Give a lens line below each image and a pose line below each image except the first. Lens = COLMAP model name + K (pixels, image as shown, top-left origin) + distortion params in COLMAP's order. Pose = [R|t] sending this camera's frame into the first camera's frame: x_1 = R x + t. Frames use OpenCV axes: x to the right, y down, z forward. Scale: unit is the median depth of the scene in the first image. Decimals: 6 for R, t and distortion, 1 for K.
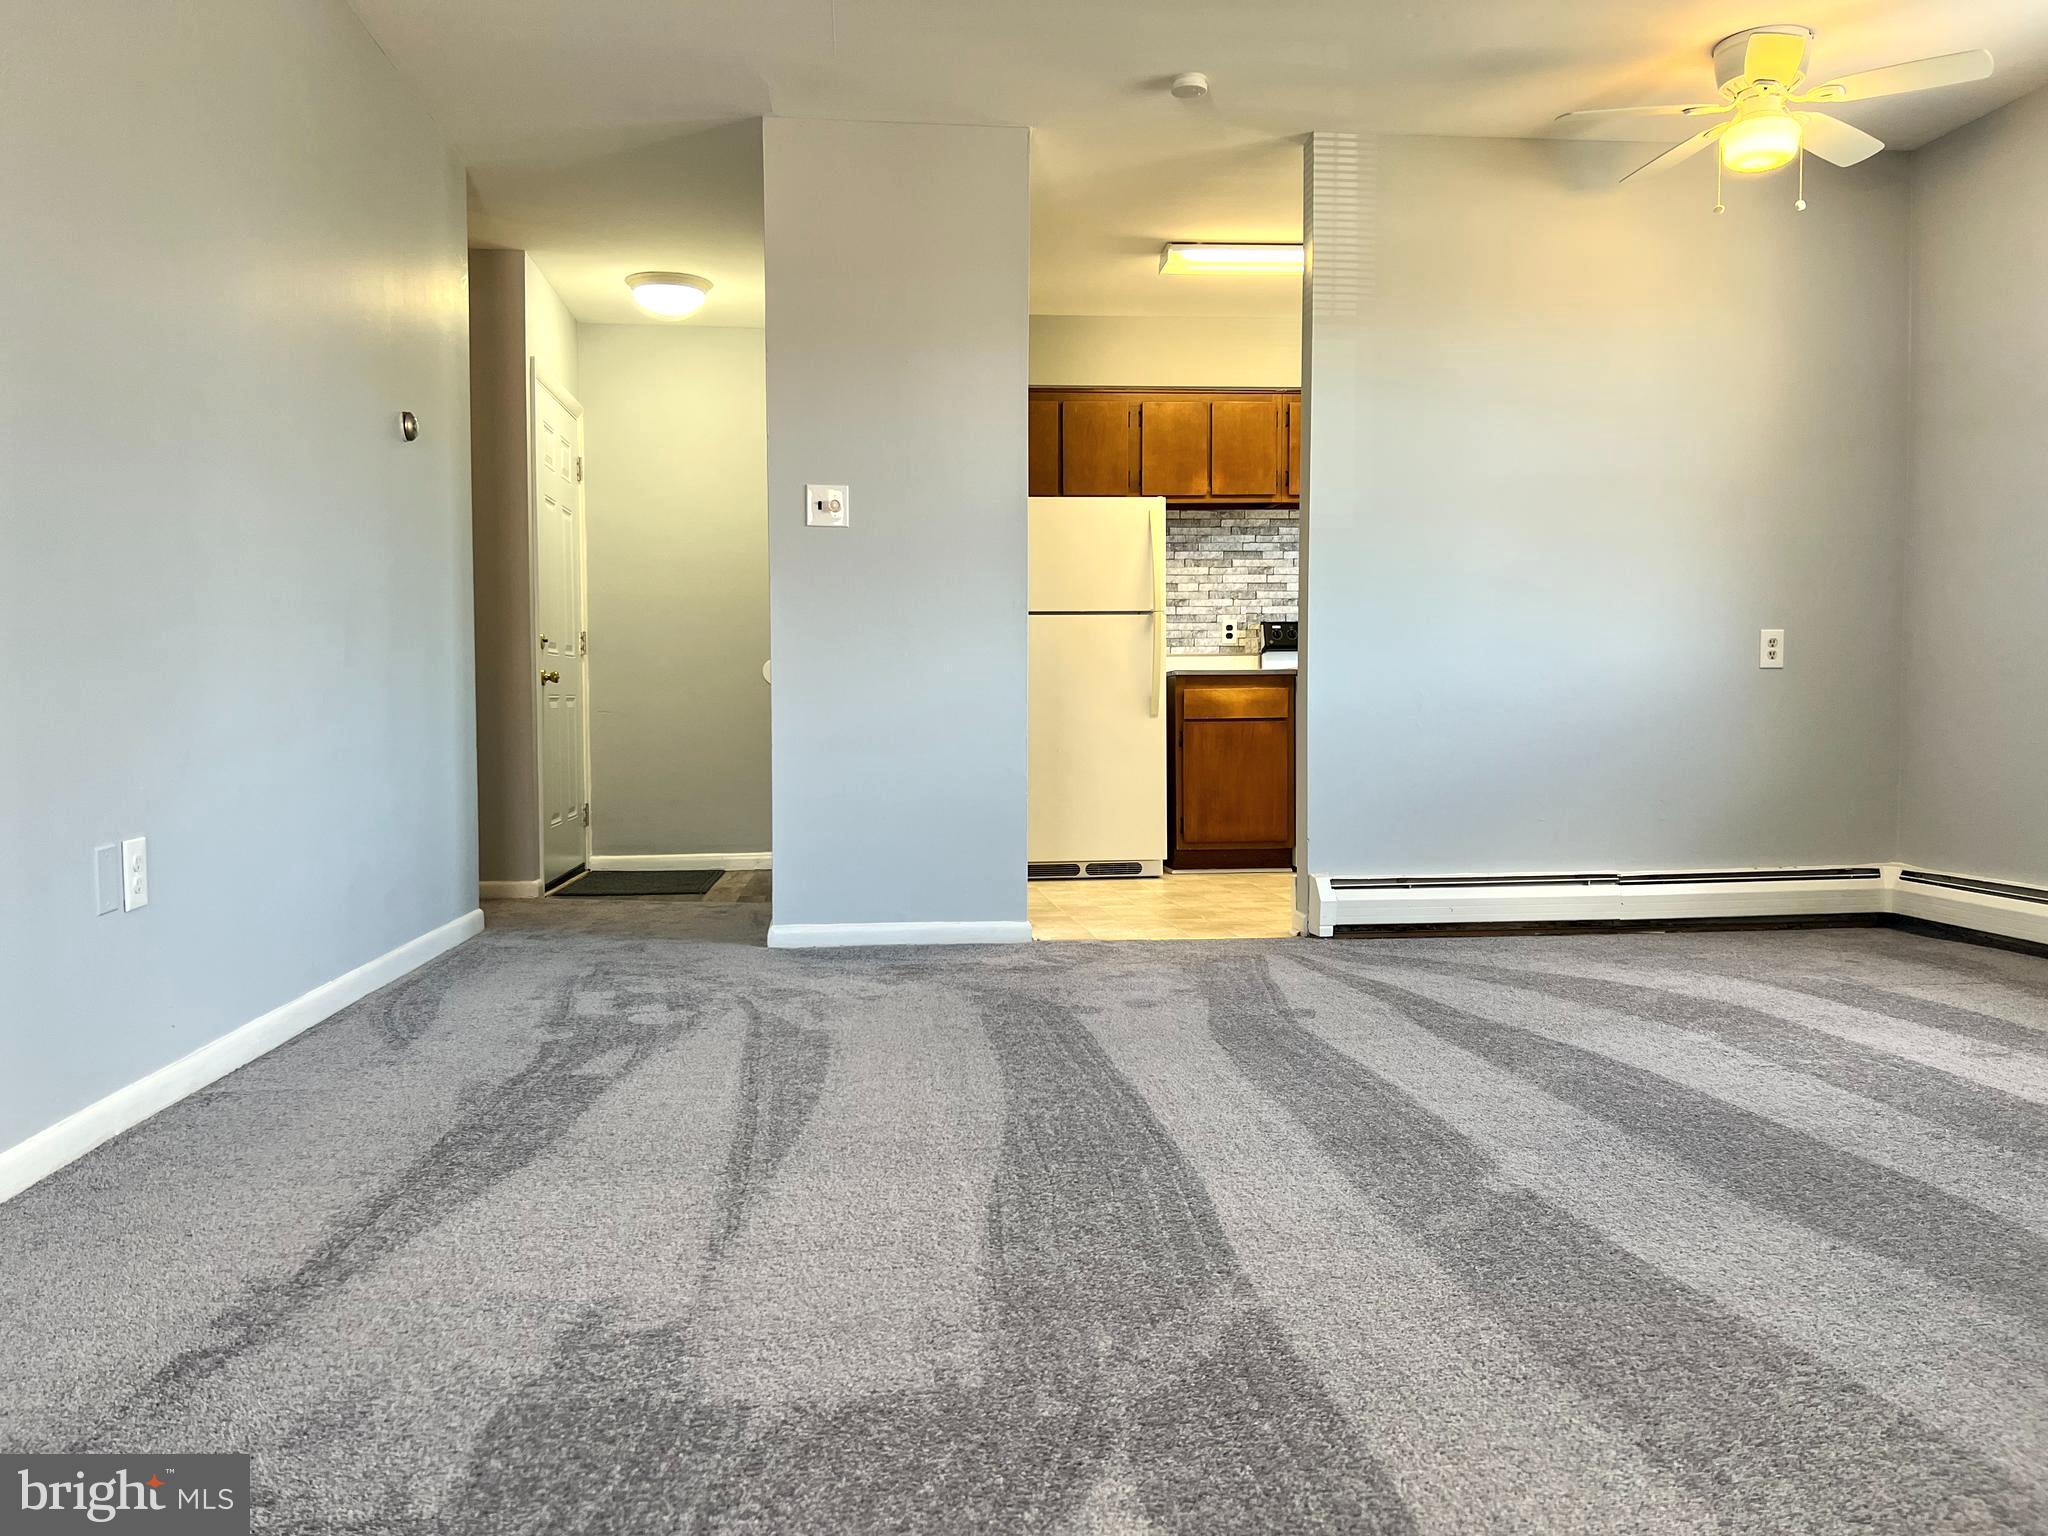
lens RADIAL K [[1552.2, 0, 1015.0], [0, 1552.2, 767.0], [0, 0, 1]] dist [0.038872, -0.021156]
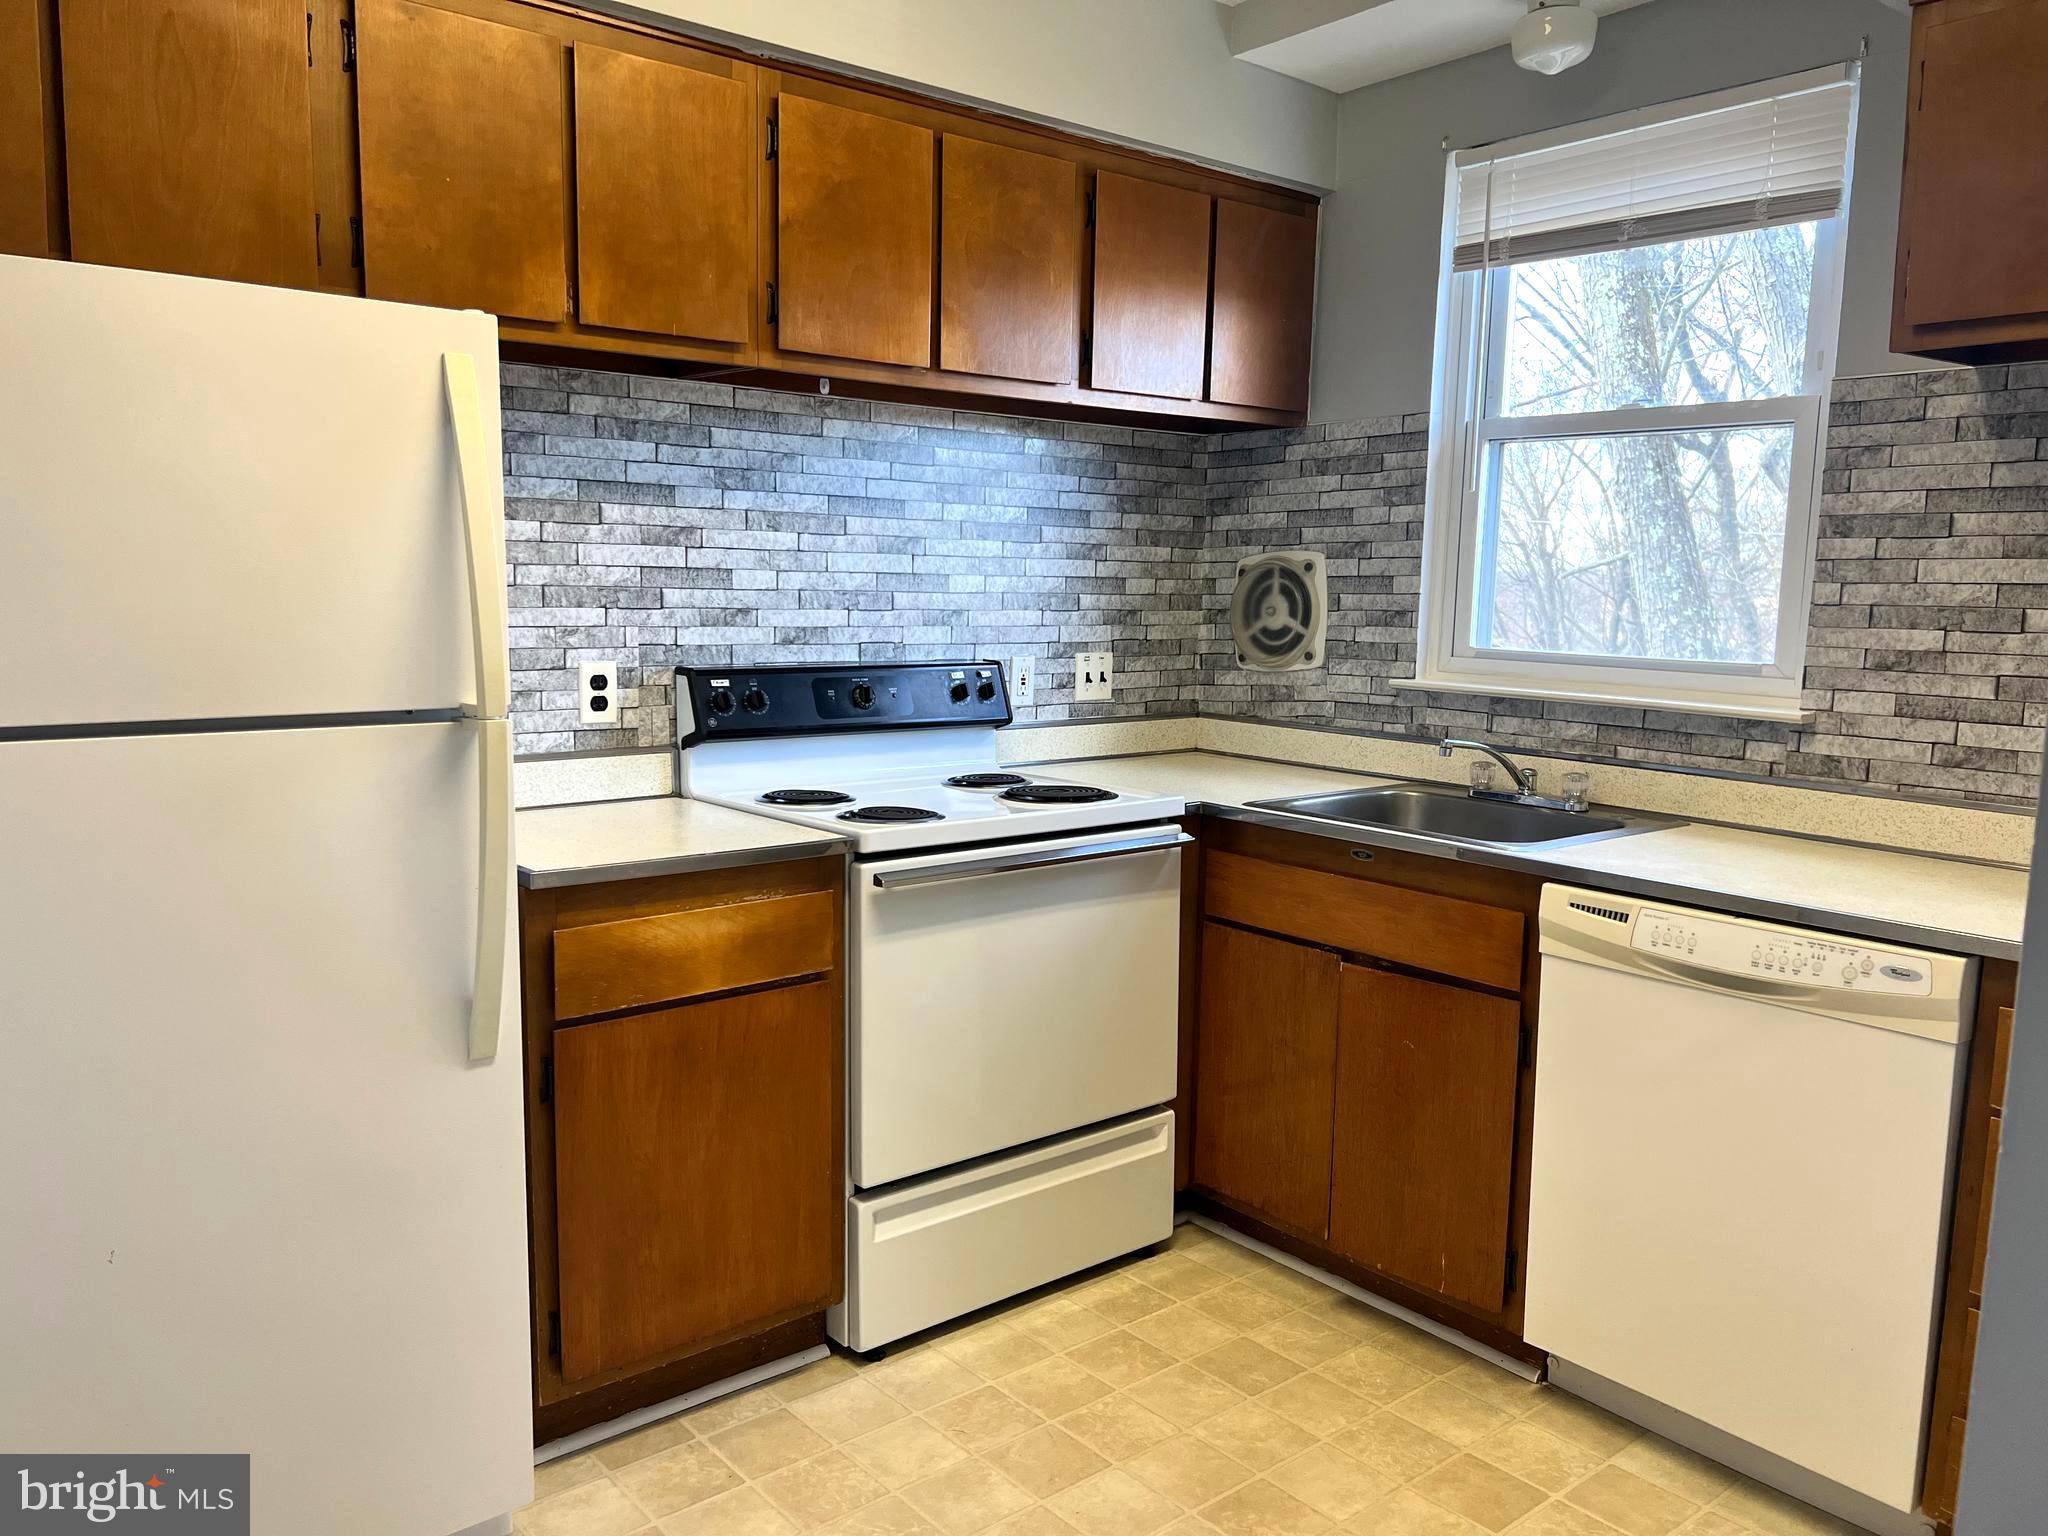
lens RADIAL K [[1552.2, 0, 1027.4], [0, 1552.2, 788.7], [0, 0, 1]] dist [0.038872, -0.021156]
pose [[0.834351, -0.047934, 0.549145, 0.013242], [-0.006493, 0.995288, 0.096741, -0.101544], [-0.551195, -0.084282, 0.830109, 0.618130]]
